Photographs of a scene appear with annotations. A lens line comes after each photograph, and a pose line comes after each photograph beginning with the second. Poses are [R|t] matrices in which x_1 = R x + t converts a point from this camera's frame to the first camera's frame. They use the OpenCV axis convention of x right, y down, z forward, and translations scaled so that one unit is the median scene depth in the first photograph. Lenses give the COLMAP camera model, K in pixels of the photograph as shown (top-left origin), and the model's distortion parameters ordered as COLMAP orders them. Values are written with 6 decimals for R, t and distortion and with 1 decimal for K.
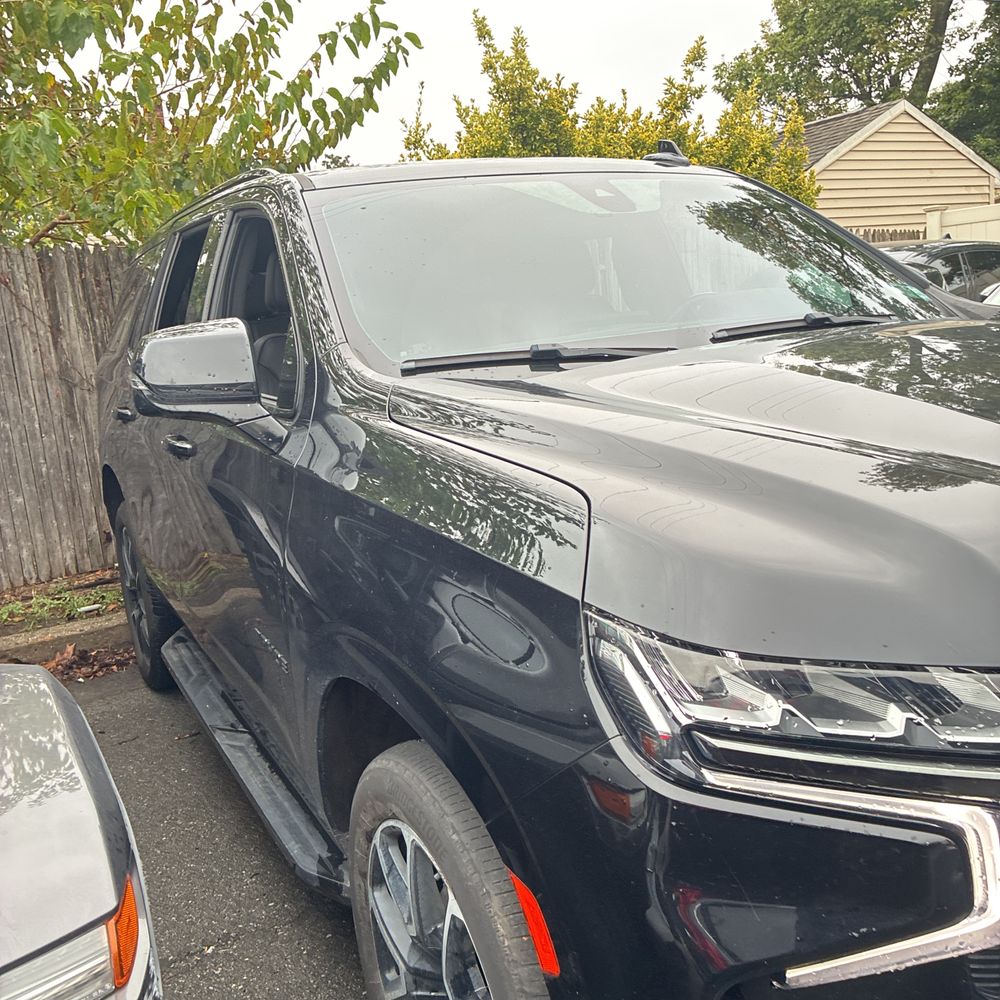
lens RADIAL K [[1001.1, 0, 517.3], [0, 1001.1, 491.2], [0, 0, 1]] dist [0.019539, -0.003402]
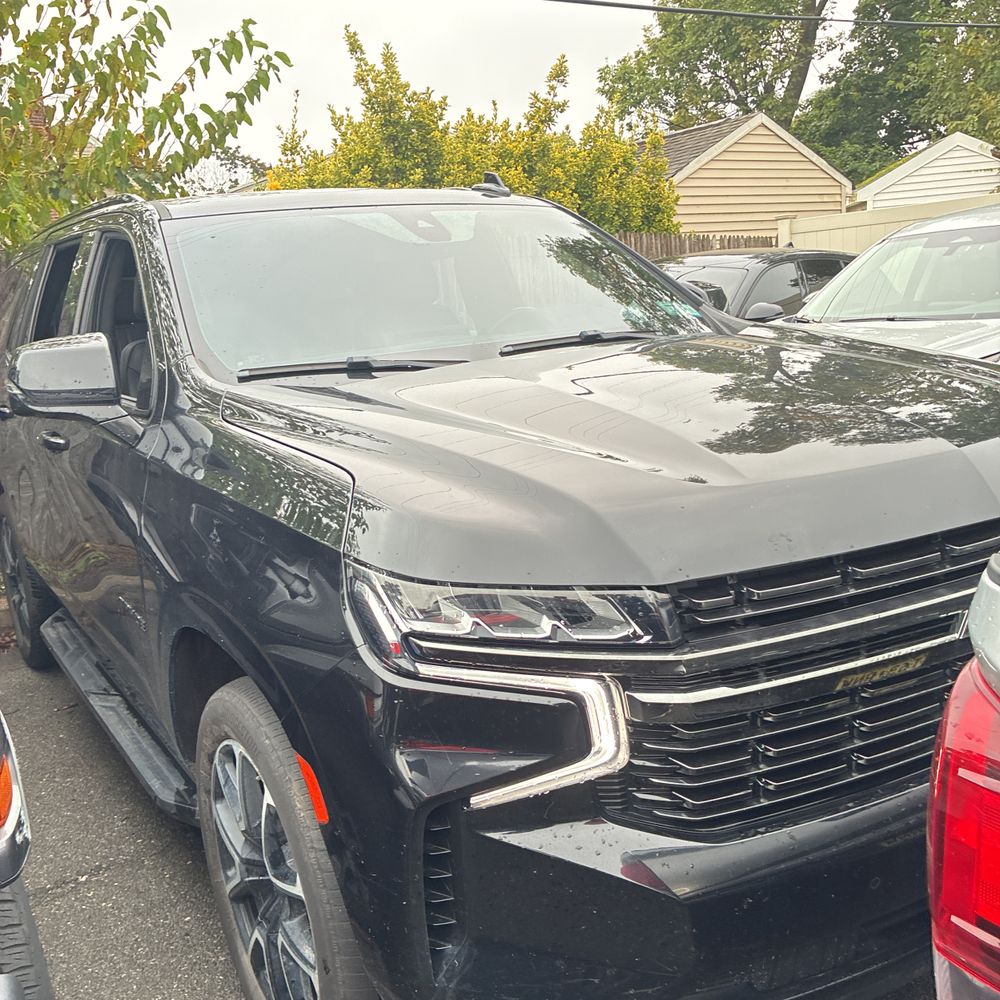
lens RADIAL K [[1002.4, 0, 499.5], [0, 1002.4, 484.8], [0, 0, 1]] dist [0.026519, -0.011701]
pose [[0.996619, -0.008848, 0.081680, 0.038101], [0.008799, 0.999961, 0.000962, 0.003764], [-0.081685, -0.000240, 0.996658, -0.091826]]
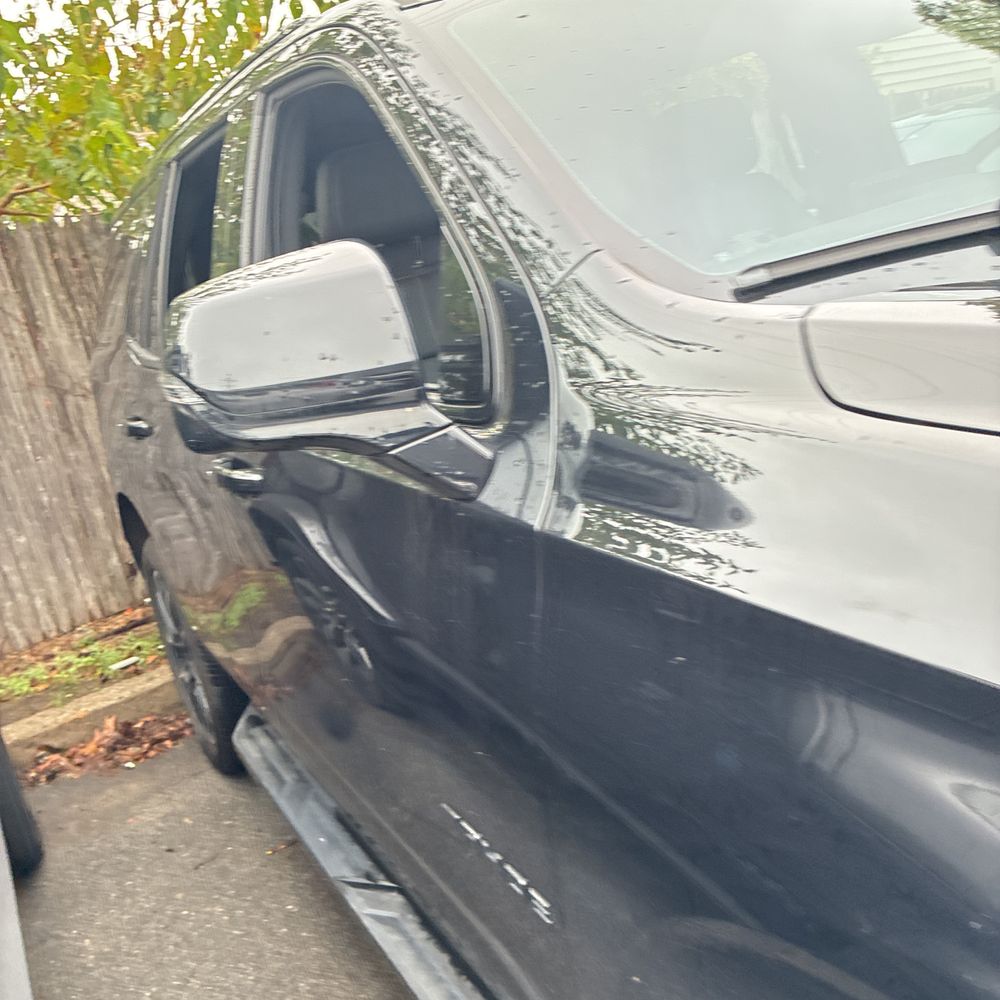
lens RADIAL K [[999.4, 0, 467.9], [0, 999.4, 512.3], [0, 0, 1]] dist [0.005962, 0.011446]
pose [[0.991400, -0.119444, -0.053464, -0.088288], [0.123059, 0.989900, 0.070384, -0.026885], [0.044517, -0.076358, 0.996086, 0.205144]]
